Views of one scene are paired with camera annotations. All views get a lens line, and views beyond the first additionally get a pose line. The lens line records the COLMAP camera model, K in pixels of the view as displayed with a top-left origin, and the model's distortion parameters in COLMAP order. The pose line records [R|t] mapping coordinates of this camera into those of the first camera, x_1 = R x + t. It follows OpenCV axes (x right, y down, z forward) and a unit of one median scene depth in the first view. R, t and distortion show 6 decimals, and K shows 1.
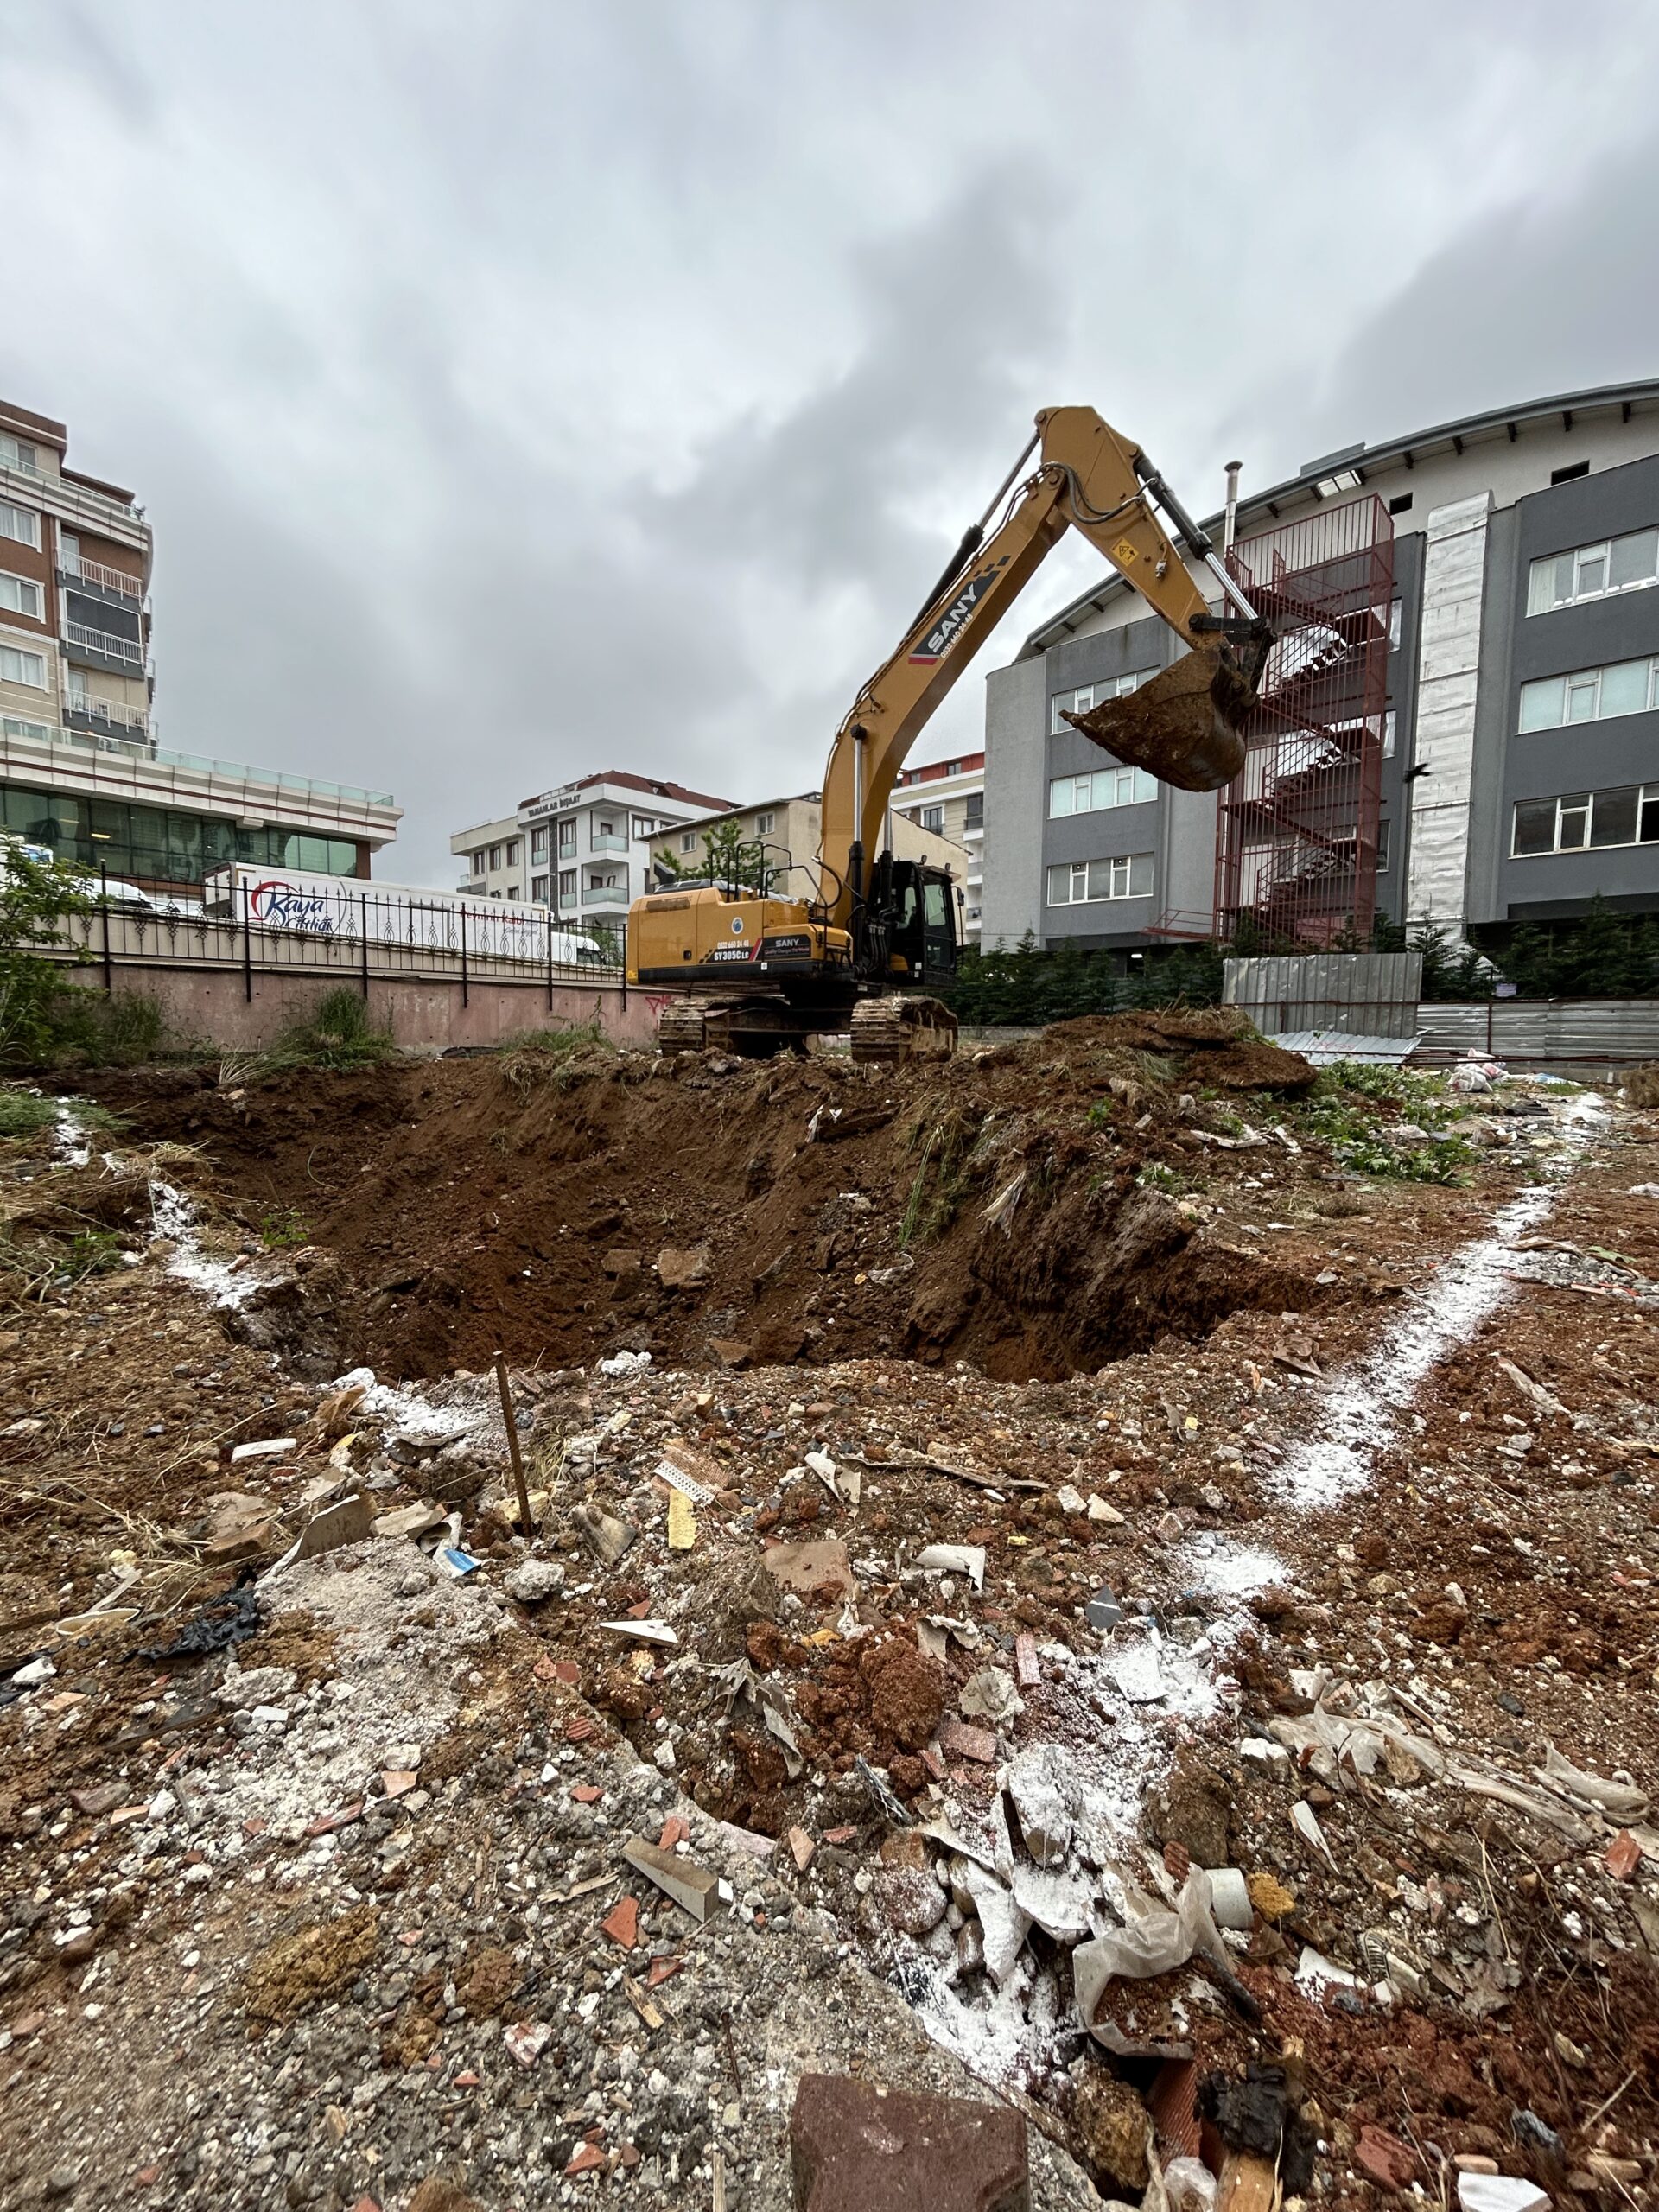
lens RADIAL K [[898.6, 0, 831.8], [0, 898.6, 1100.1], [0, 0, 1]] dist [-0.001351, 0.000182]
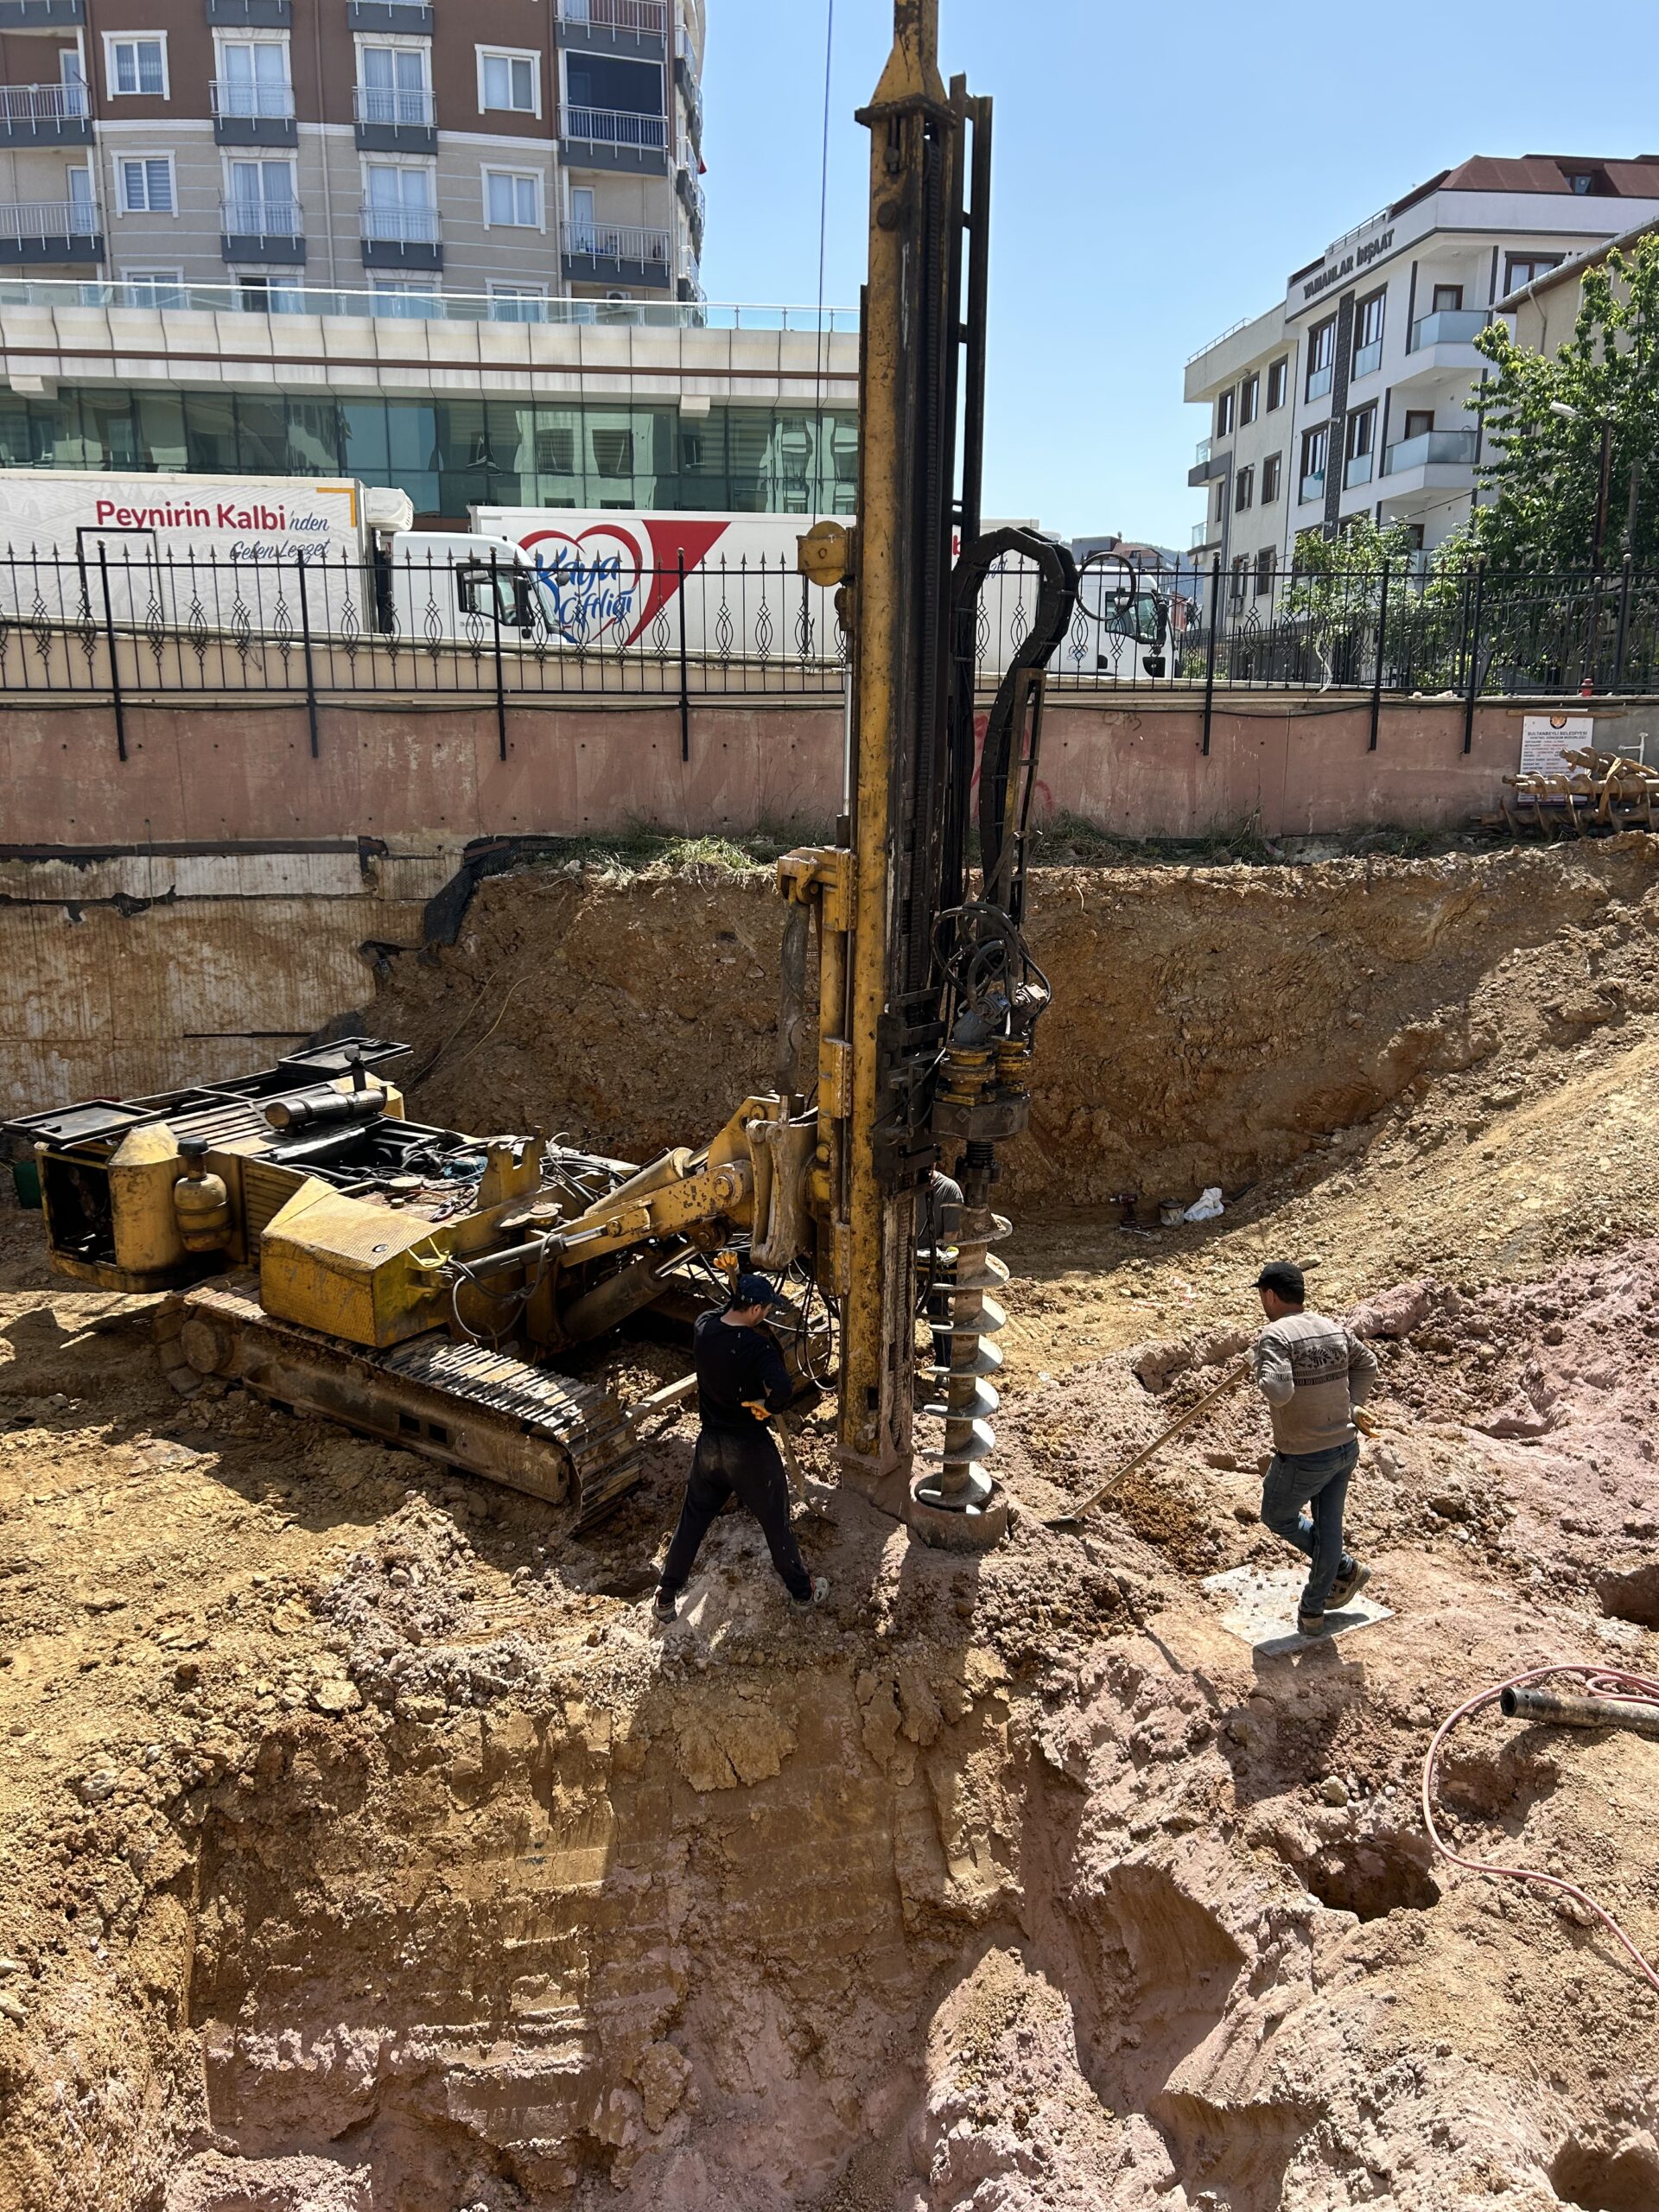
lens RADIAL K [[1660.3, 0, 808.7], [0, 1660.3, 1115.8], [0, 0, 1]] dist [0.056369, -0.069389]
pose [[0.758574, 0.133025, -0.637864, 0.138531], [-0.037676, 0.986255, 0.160876, -0.023155], [0.650497, -0.098004, 0.753159, 0.141124]]
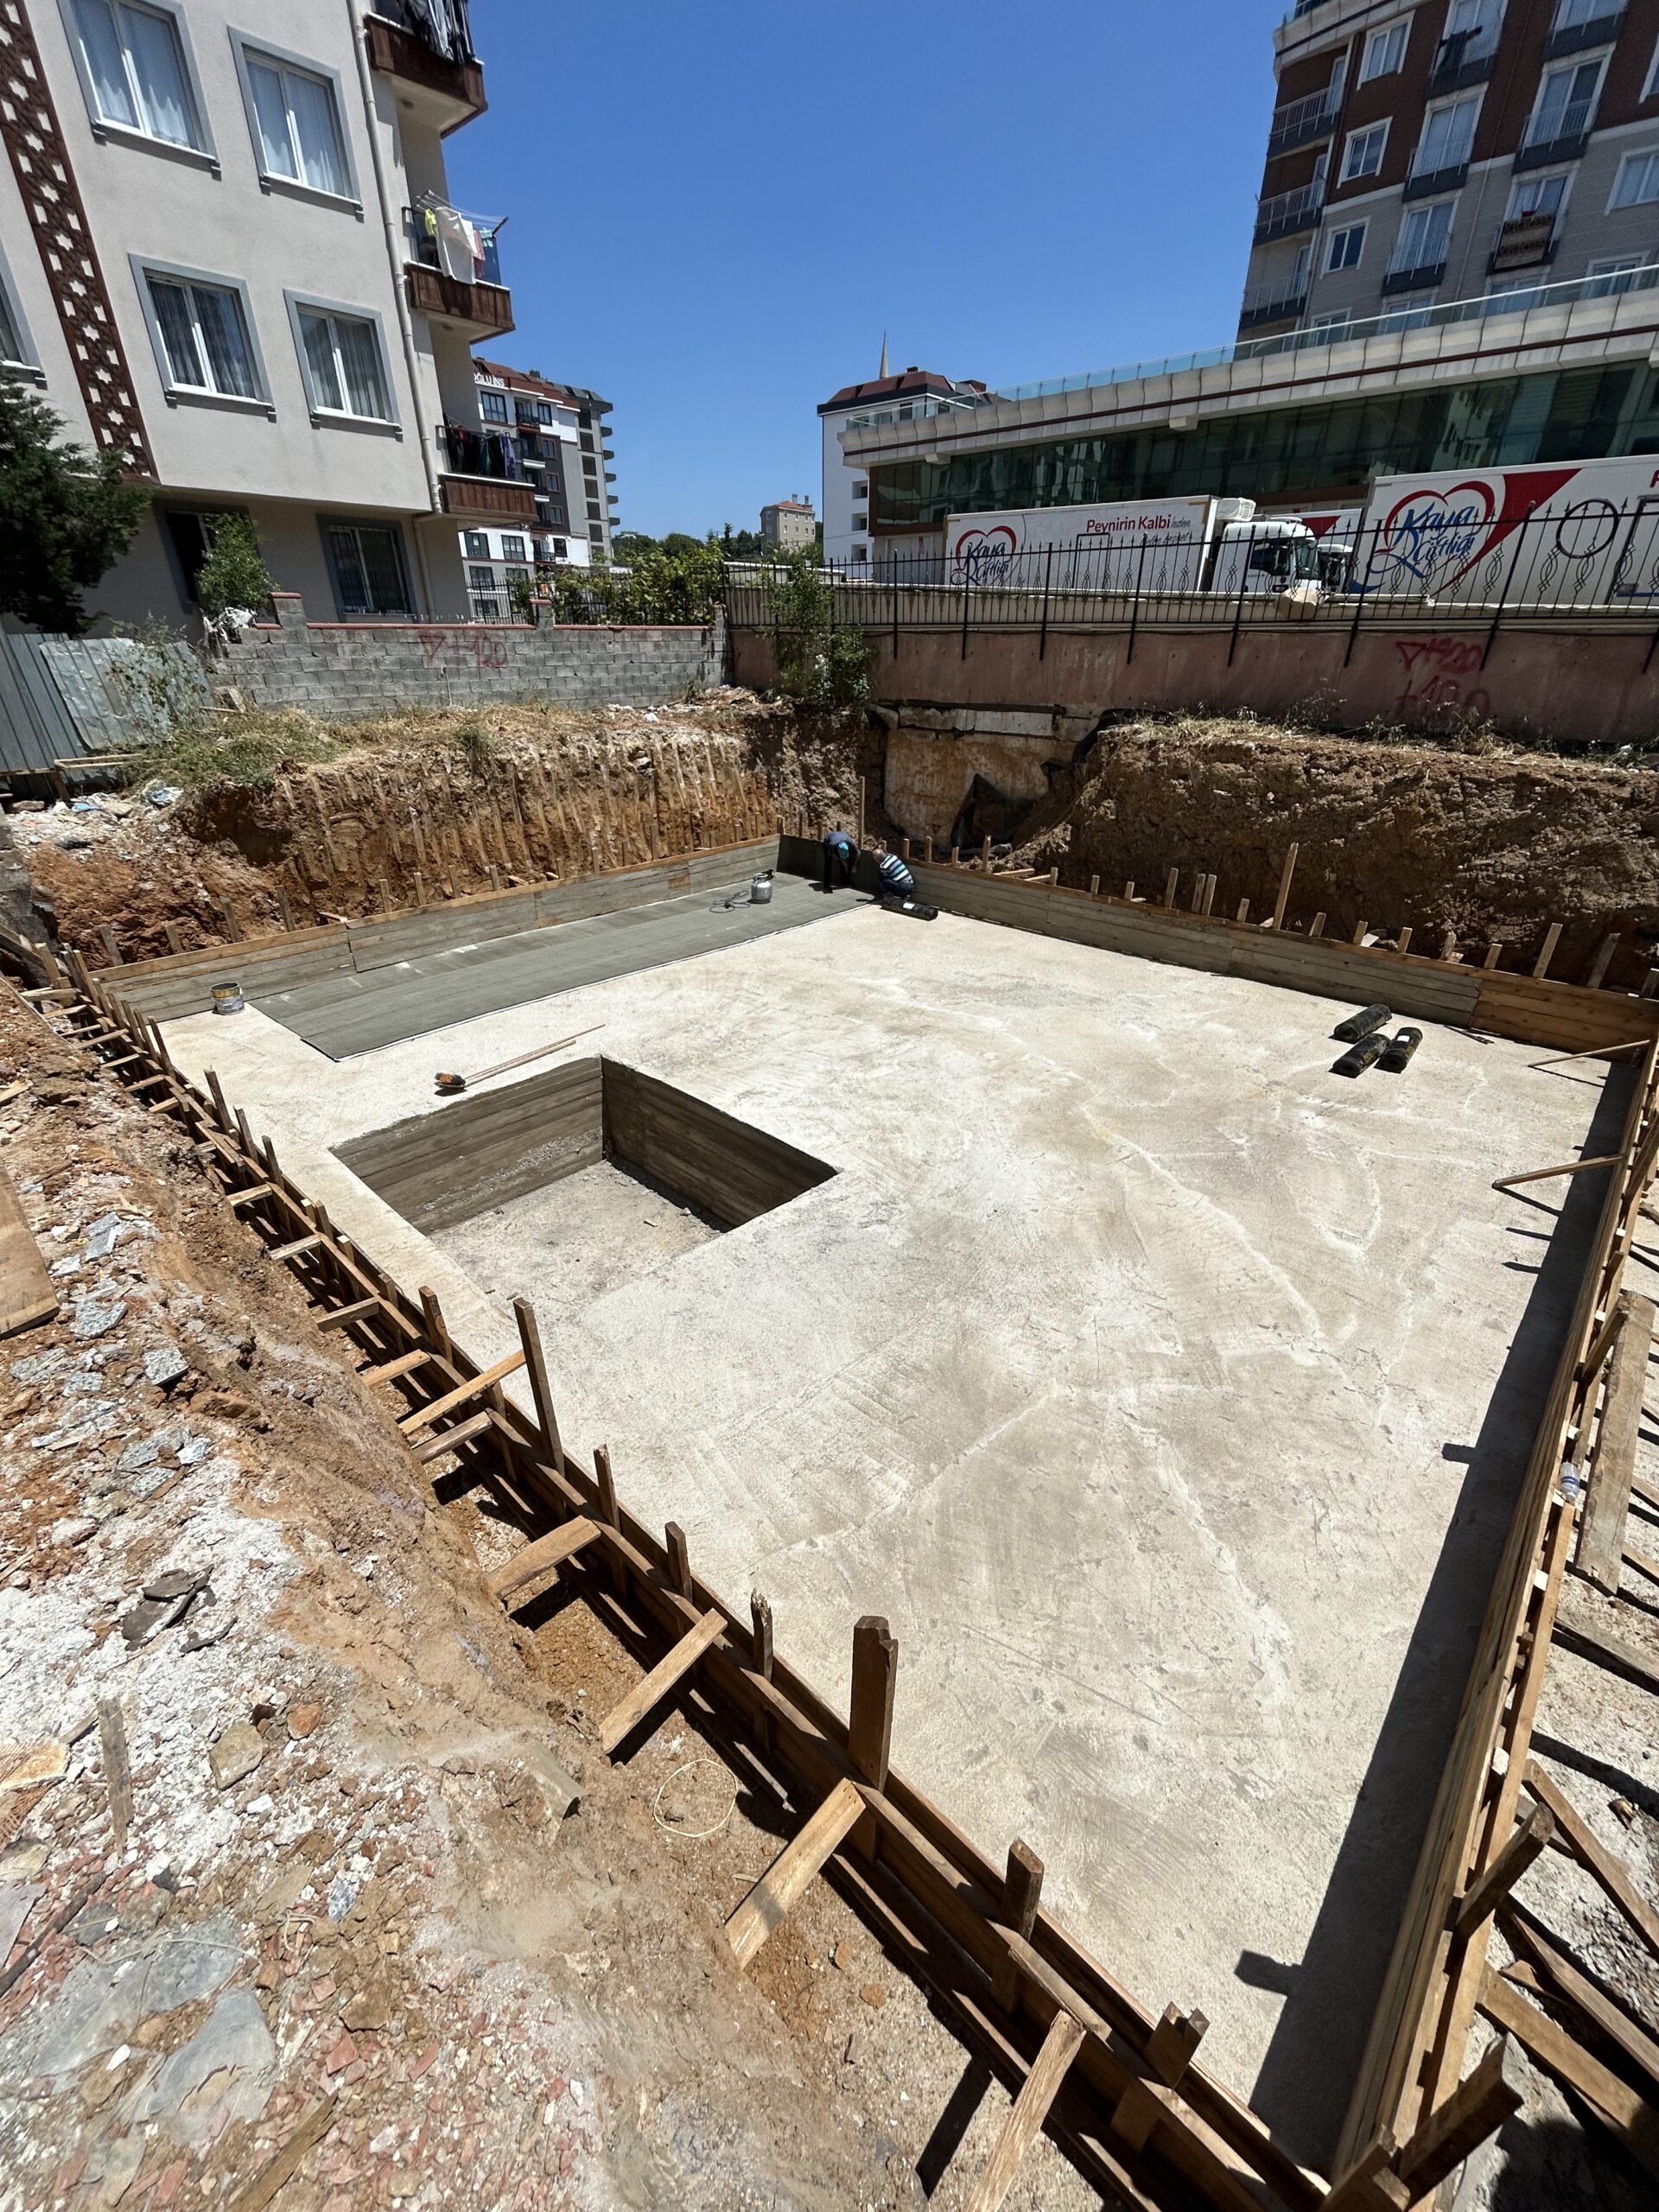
lens RADIAL K [[898.6, 0, 835.5], [0, 898.6, 1102.9], [0, 0, 1]] dist [-0.001351, 0.000182]
pose [[0.001484, 0.454565, -0.890712, 0.239387], [-0.073001, 0.888386, 0.453257, -0.036805], [0.997331, 0.064350, 0.034502, 0.263301]]
